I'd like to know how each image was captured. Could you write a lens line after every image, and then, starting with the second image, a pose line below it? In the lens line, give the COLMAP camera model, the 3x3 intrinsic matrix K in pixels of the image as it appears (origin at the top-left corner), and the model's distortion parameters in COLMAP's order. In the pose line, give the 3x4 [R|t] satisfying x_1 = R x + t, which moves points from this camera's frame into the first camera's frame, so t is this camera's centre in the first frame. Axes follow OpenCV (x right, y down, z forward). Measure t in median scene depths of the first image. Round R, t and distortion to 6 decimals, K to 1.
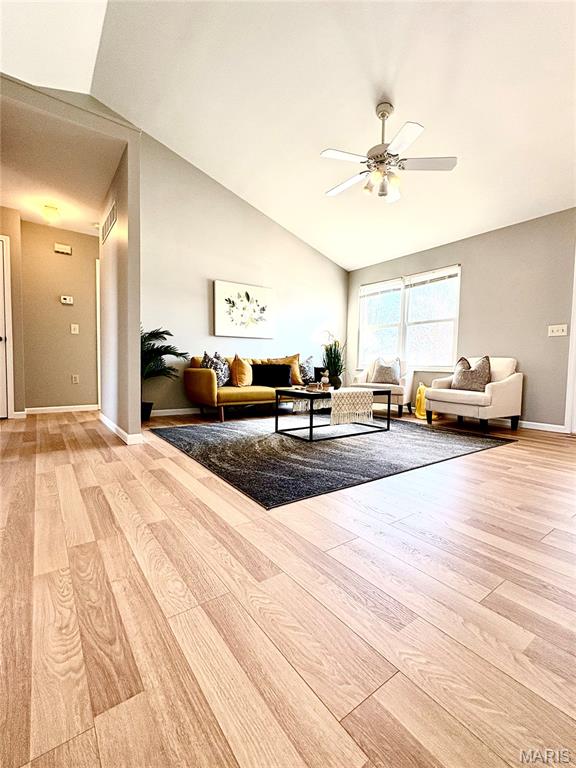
lens RADIAL K [[339.6, 0, 287.6], [0, 339.6, 385.5], [0, 0, 1]] dist [-0.004062, -0.001104]
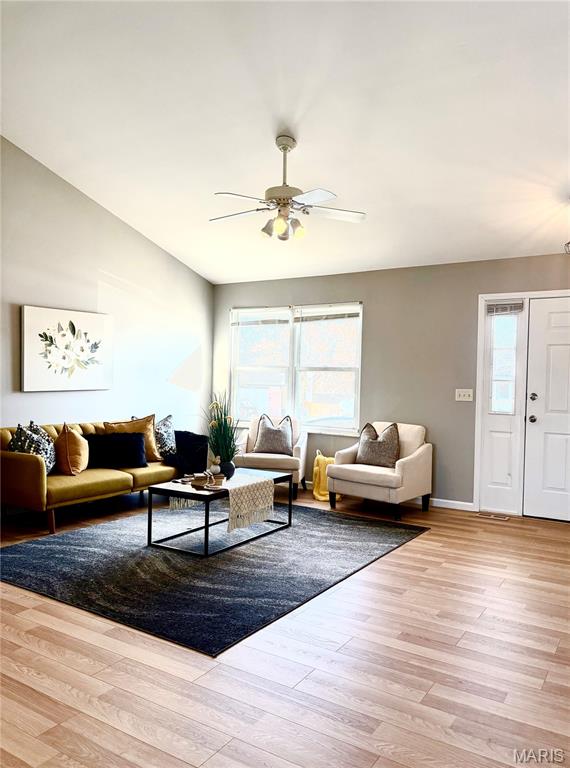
lens RADIAL K [[585.0, 0, 289.0], [0, 585.0, 391.8], [0, 0, 1]] dist [0.030765, -0.040064]
pose [[0.929152, -0.005534, 0.369657, -0.170662], [0.016690, 0.999496, -0.026988, -0.117785], [-0.369322, 0.031246, 0.928776, -0.223522]]
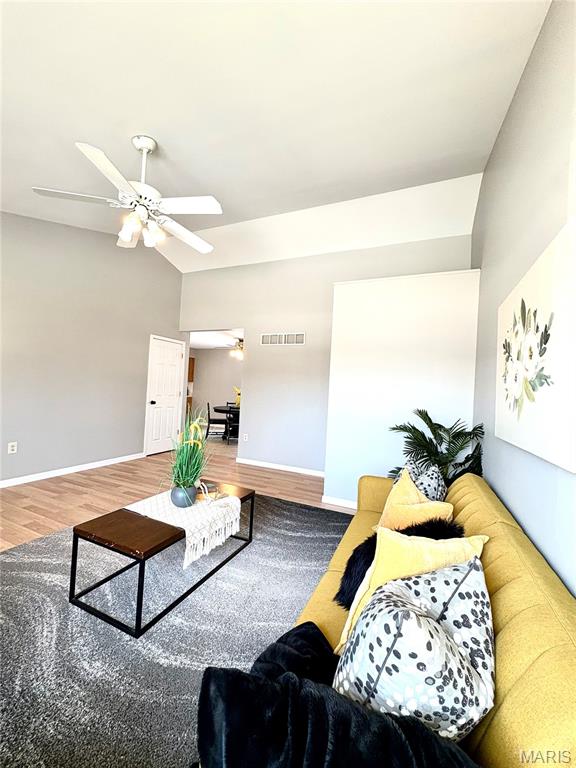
lens RADIAL K [[305.1, 0, 293.1], [0, 305.1, 388.1], [0, 0, 1]] dist [-0.003420, 0.000691]
pose [[-0.860472, -0.065537, -0.505265, 0.216663], [-0.097741, 0.994507, 0.037459, -0.213399], [0.500035, 0.081617, -0.862151, 1.301179]]
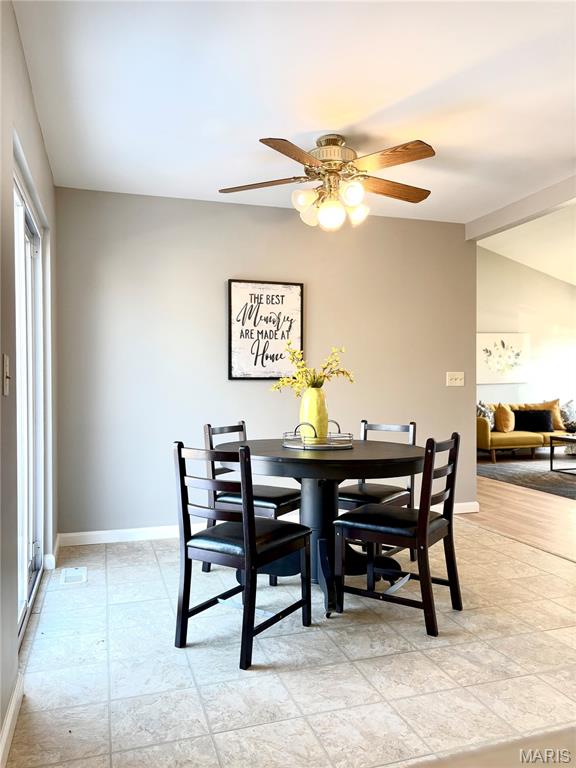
lens RADIAL K [[585.0, 0, 292.1], [0, 585.0, 382.2], [0, 0, 1]] dist [0.030765, -0.040064]
pose [[0.949708, -0.022298, -0.312342, -0.197555], [0.002431, 0.997956, -0.063851, -0.038002], [0.313128, 0.059881, 0.947821, -1.029818]]
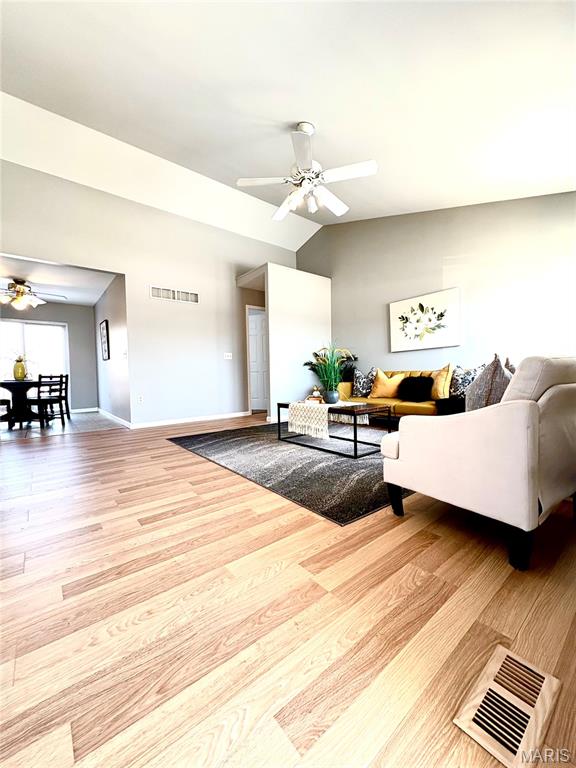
lens RADIAL K [[305.1, 0, 287.2], [0, 305.1, 385.7], [0, 0, 1]] dist [-0.003420, 0.000691]
pose [[0.051548, 0.016381, -0.998536, 0.851499], [-0.034372, 0.999302, 0.014619, -0.041727], [0.998079, 0.033568, 0.052076, 0.658645]]
